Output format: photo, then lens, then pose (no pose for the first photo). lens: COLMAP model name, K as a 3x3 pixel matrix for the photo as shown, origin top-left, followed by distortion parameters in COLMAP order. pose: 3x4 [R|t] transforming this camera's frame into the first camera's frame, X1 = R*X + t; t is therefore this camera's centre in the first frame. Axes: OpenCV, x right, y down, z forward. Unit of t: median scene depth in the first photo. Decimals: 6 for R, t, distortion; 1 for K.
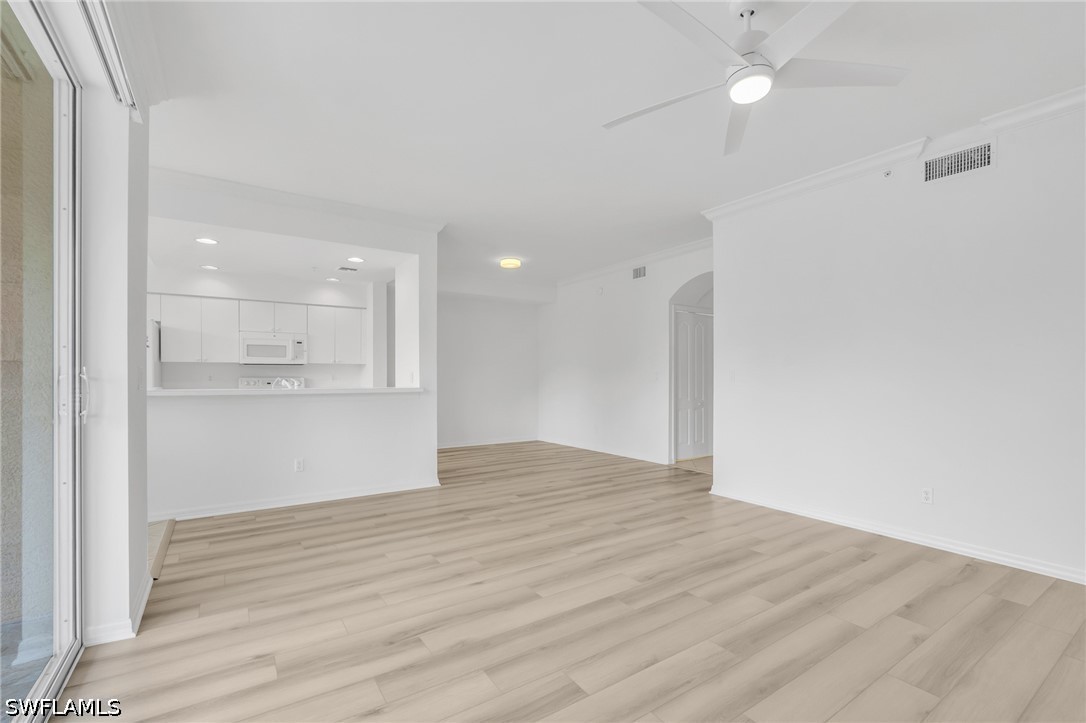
lens RADIAL K [[479.0, 0, 552.9], [0, 479.0, 372.2], [0, 0, 1]] dist [-0.002921, 0.000596]
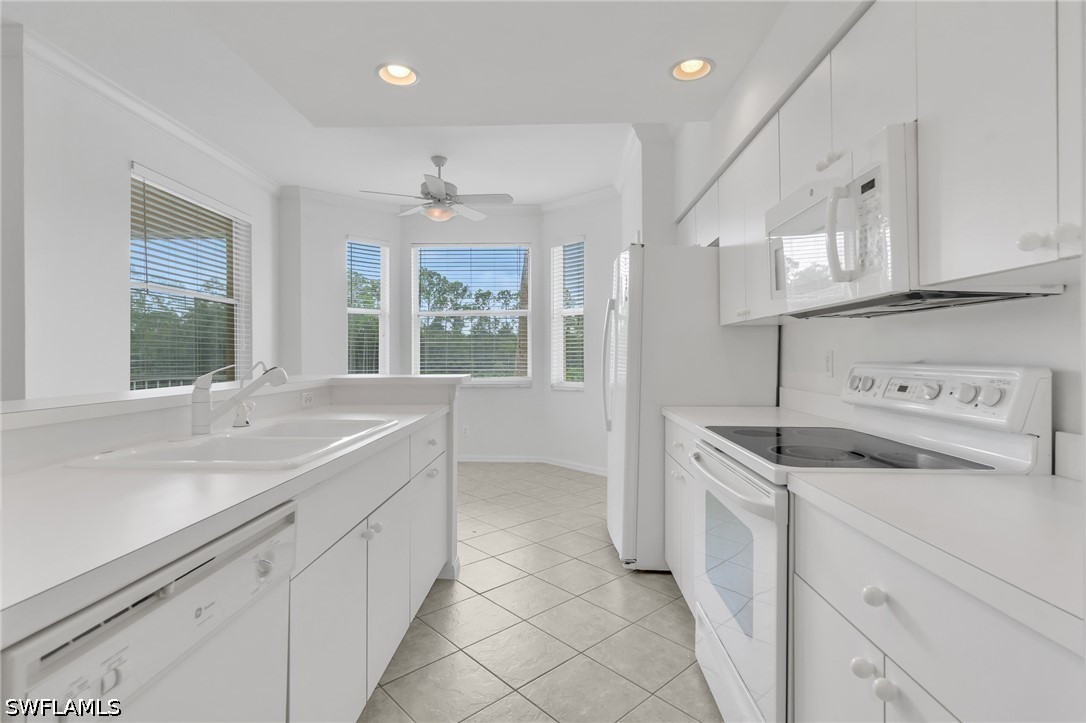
lens RADIAL K [[526.0, 0, 541.7], [0, 526.0, 354.0], [0, 0, 1]] dist [-0.003007, -0.000463]
pose [[-0.608054, -0.002697, -0.793891, -0.285384], [0.007806, 0.999926, -0.009376, 0.007204], [0.793857, -0.011898, -0.607988, 1.039576]]
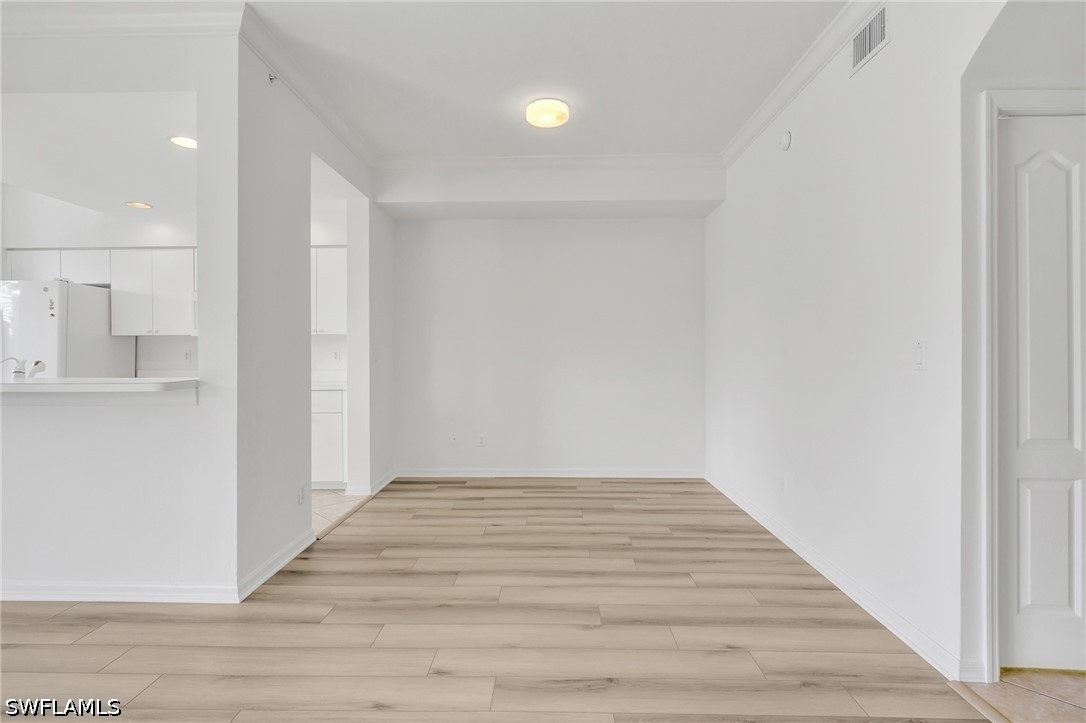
lens RADIAL K [[526.0, 0, 549.4], [0, 526.0, 351.1], [0, 0, 1]] dist [-0.003007, -0.000463]
pose [[0.812625, -0.000382, -0.582787, 0.232894], [0.006025, 0.999952, 0.007746, 0.000851], [0.582756, -0.009806, 0.812588, 0.641104]]
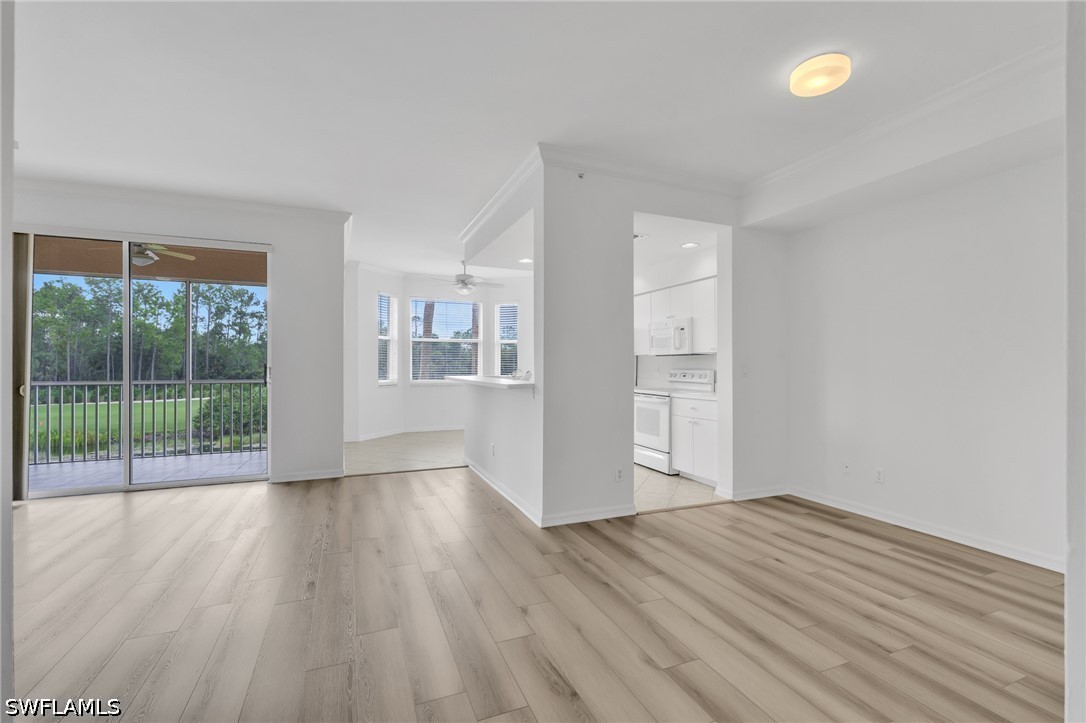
lens RADIAL K [[479.0, 0, 541.0], [0, 479.0, 359.2], [0, 0, 1]] dist [-0.002921, 0.000596]
pose [[-0.216637, -0.012939, -0.976166, 0.363545], [0.006886, 0.999867, -0.014781, 0.003108], [0.976228, -0.009925, -0.216520, 0.952885]]
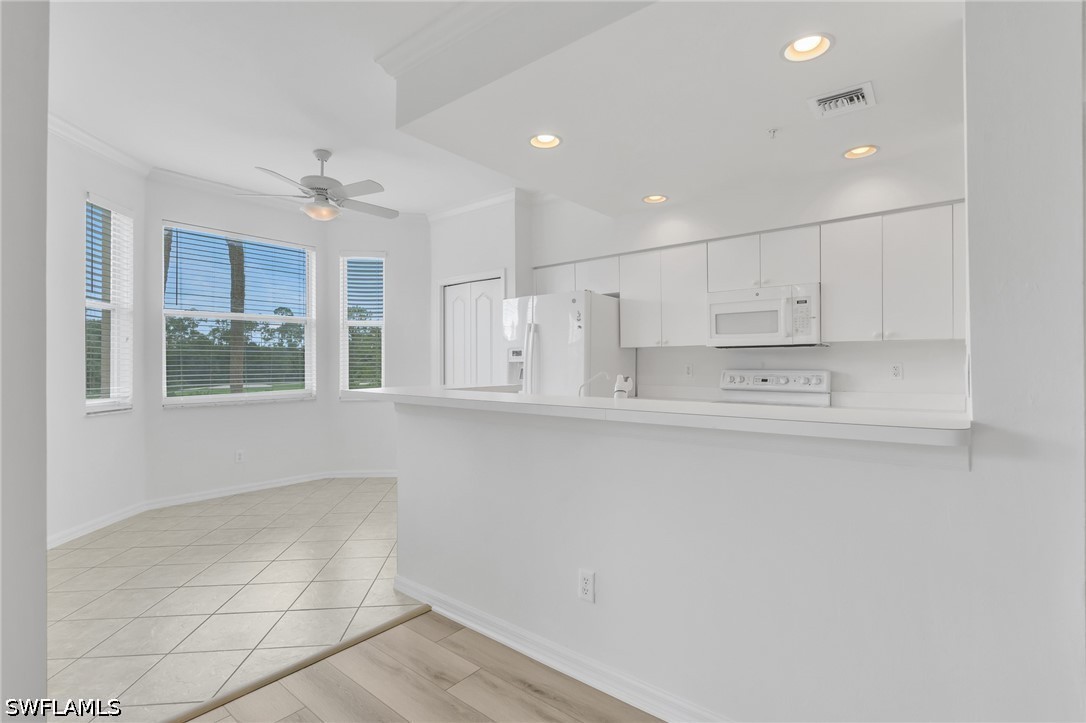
lens RADIAL K [[526.0, 0, 542.0], [0, 526.0, 364.7], [0, 0, 1]] dist [-0.003007, -0.000463]
pose [[0.267624, 0.000547, -0.963523, -0.069889], [0.011179, 0.999931, 0.003672, -0.000587], [0.963459, -0.011754, 0.267599, 0.596249]]
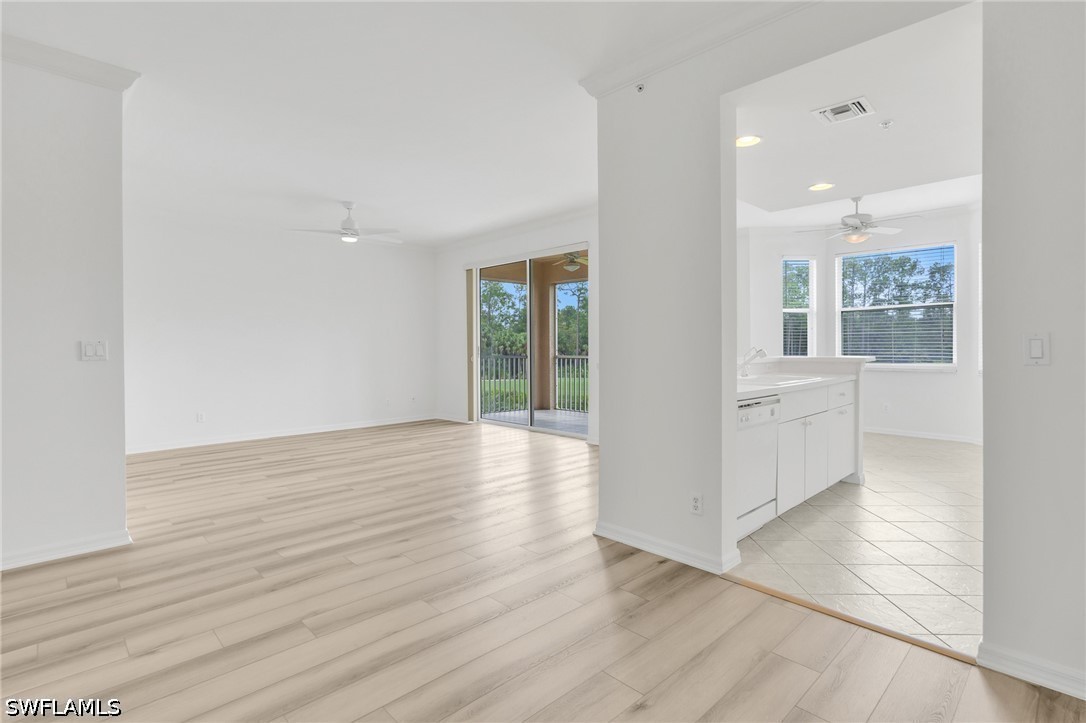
lens RADIAL K [[526.0, 0, 537.6], [0, 526.0, 345.6], [0, 0, 1]] dist [-0.003007, -0.000463]
pose [[-0.989337, 0.002252, -0.145625, -0.061747], [0.003295, 0.999971, -0.006920, 0.009103], [0.145605, -0.007326, -0.989316, 1.345502]]
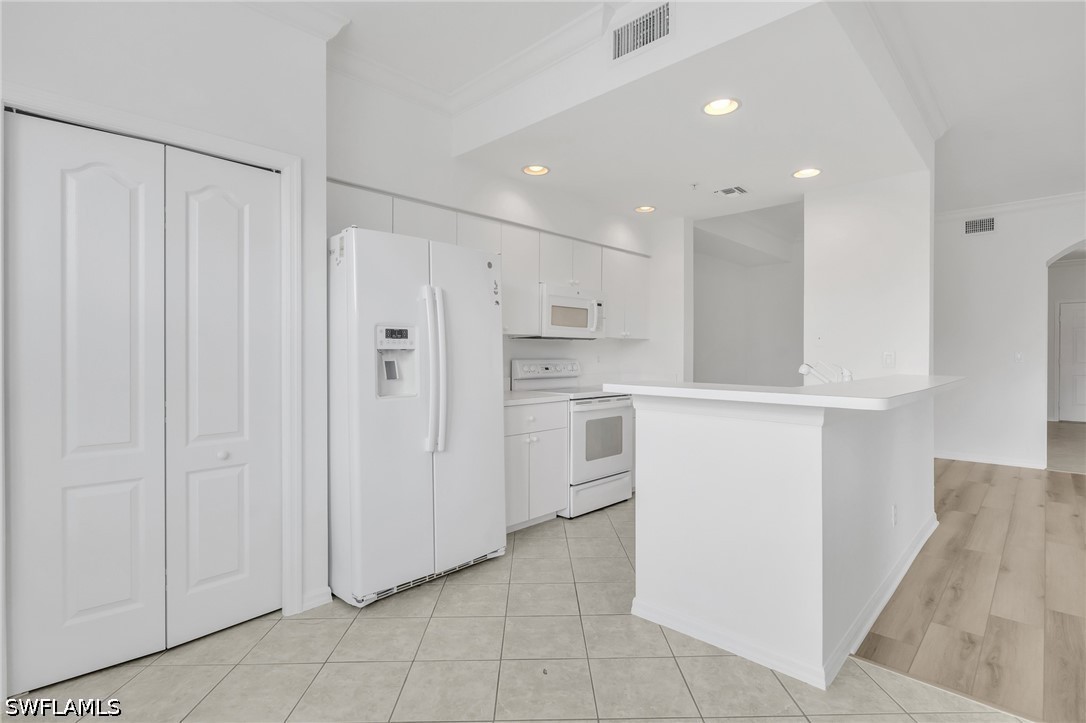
lens RADIAL K [[526.0, 0, 541.4], [0, 526.0, 359.1], [0, 0, 1]] dist [-0.003007, -0.000463]
pose [[0.979663, 0.002951, 0.200626, -0.756570], [-0.006818, 0.999804, 0.018586, -0.002195], [-0.200532, -0.019575, 0.979492, 0.333924]]
